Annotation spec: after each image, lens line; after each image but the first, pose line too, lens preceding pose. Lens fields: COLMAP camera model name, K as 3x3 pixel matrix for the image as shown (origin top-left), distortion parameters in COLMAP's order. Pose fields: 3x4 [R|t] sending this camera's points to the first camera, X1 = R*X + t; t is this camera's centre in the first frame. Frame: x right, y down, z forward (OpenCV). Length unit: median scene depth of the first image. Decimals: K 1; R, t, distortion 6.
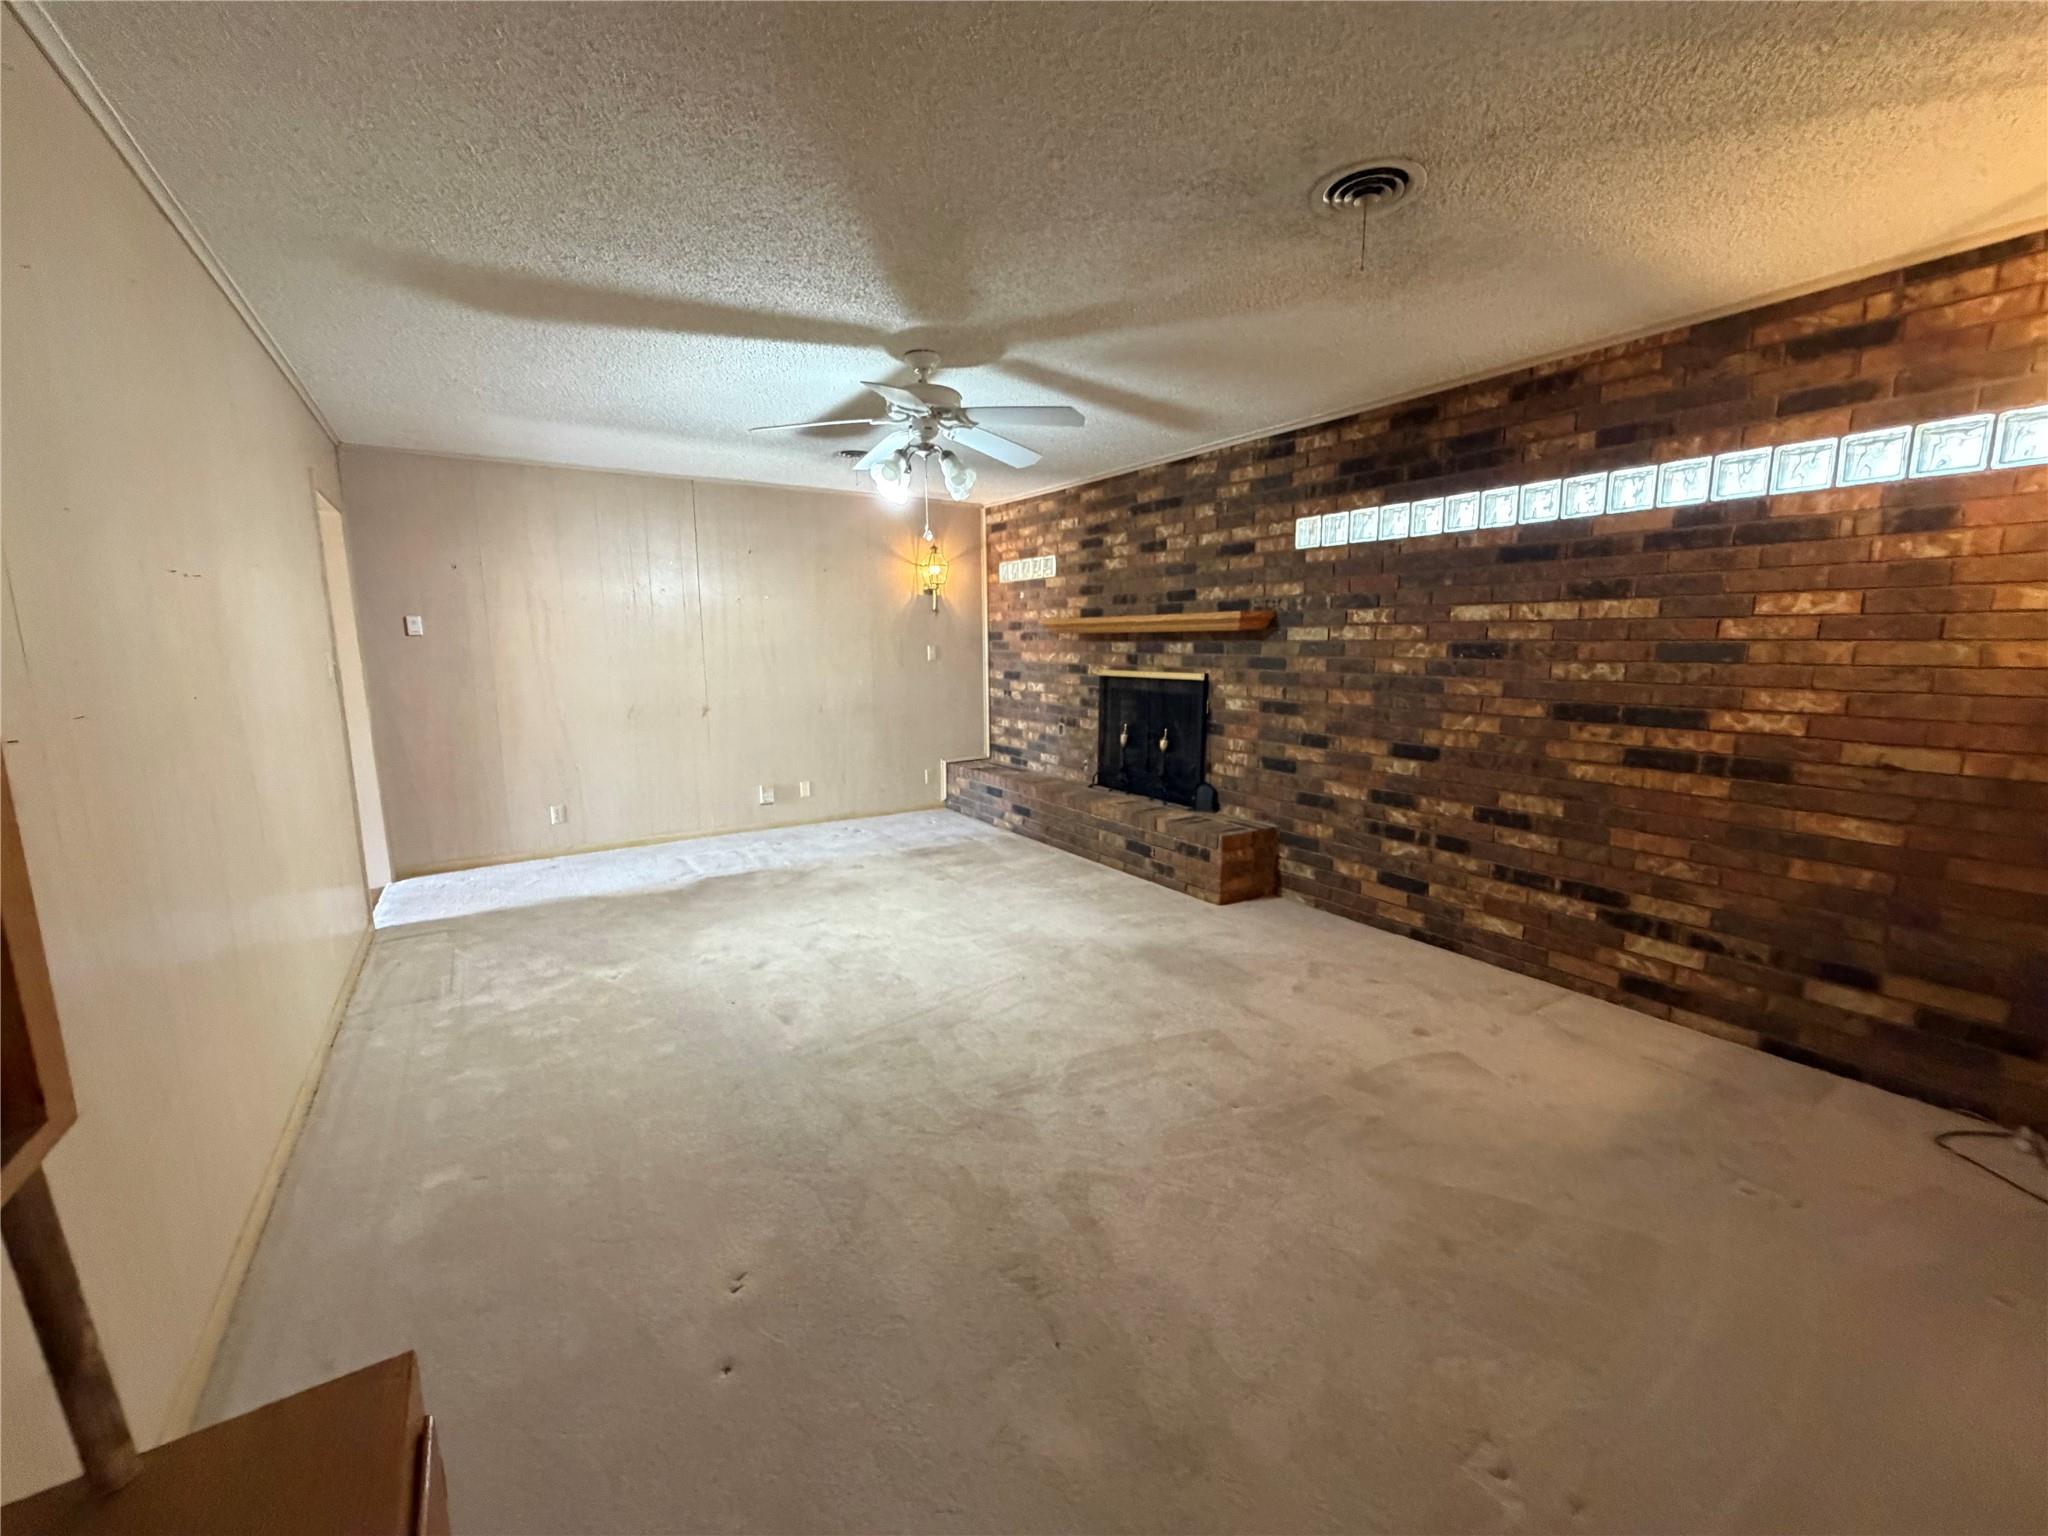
lens RADIAL K [[816.6, 0, 1018.1], [0, 816.6, 771.9], [0, 0, 1]] dist [-0.002308, 0.000268]
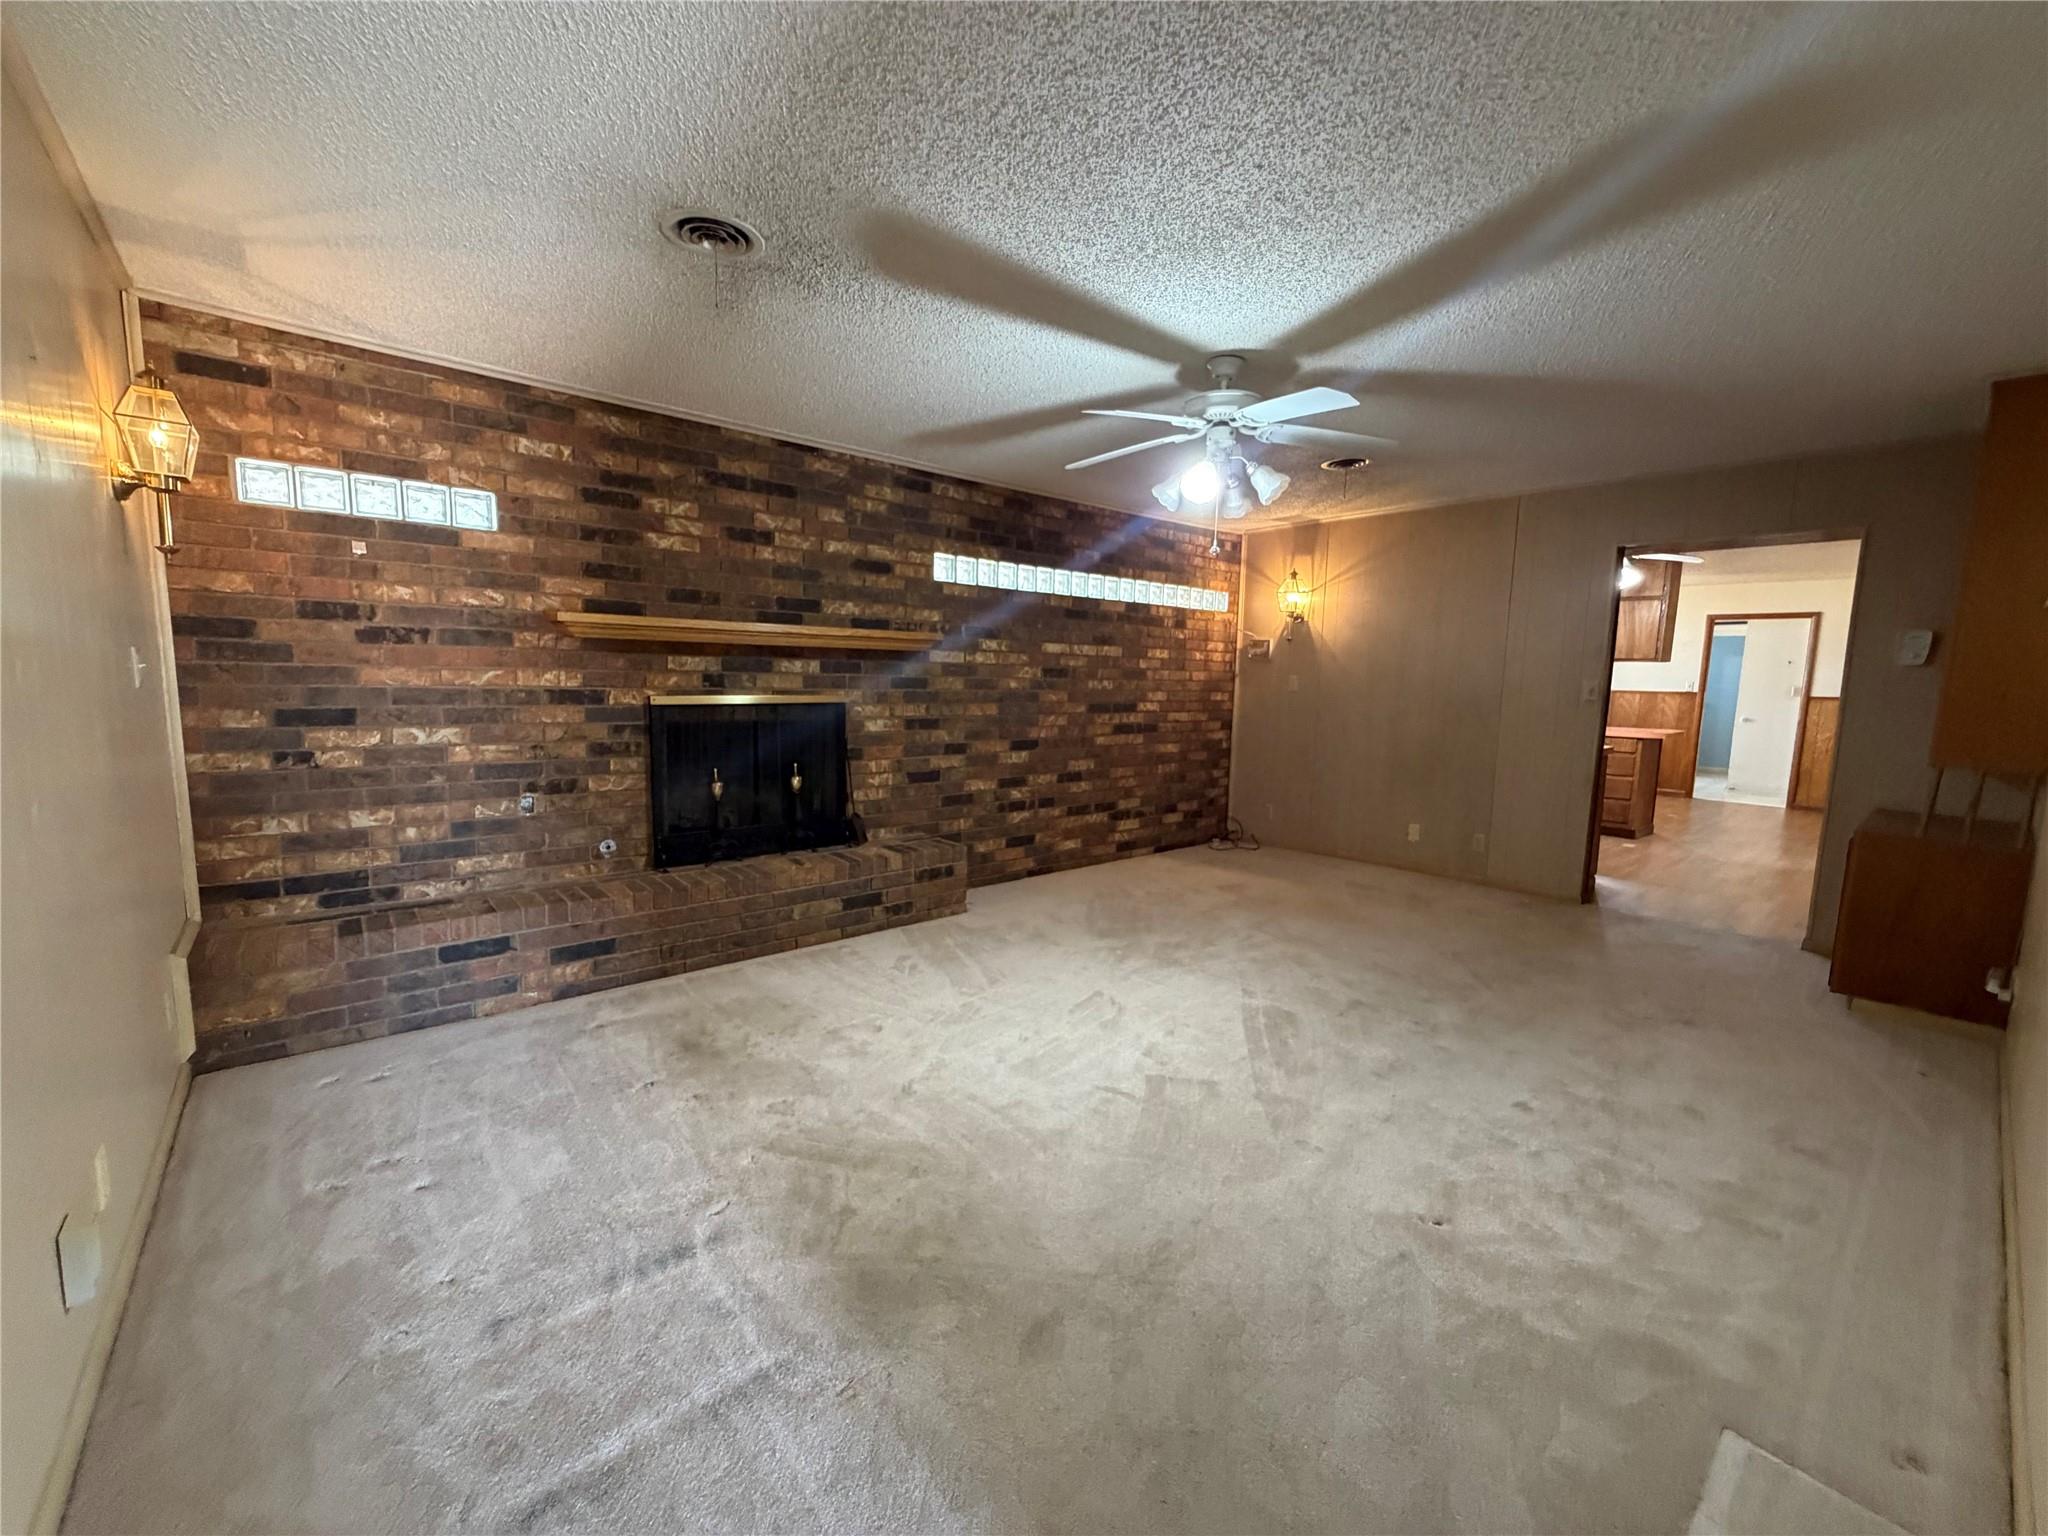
lens RADIAL K [[816.6, 0, 1017.0], [0, 816.6, 771.5], [0, 0, 1]] dist [-0.002308, 0.000268]
pose [[-0.129088, -0.116937, 0.984714, -0.745490], [0.136495, 0.981475, 0.134446, -0.141086], [-0.982194, 0.151764, -0.110736, 0.981909]]
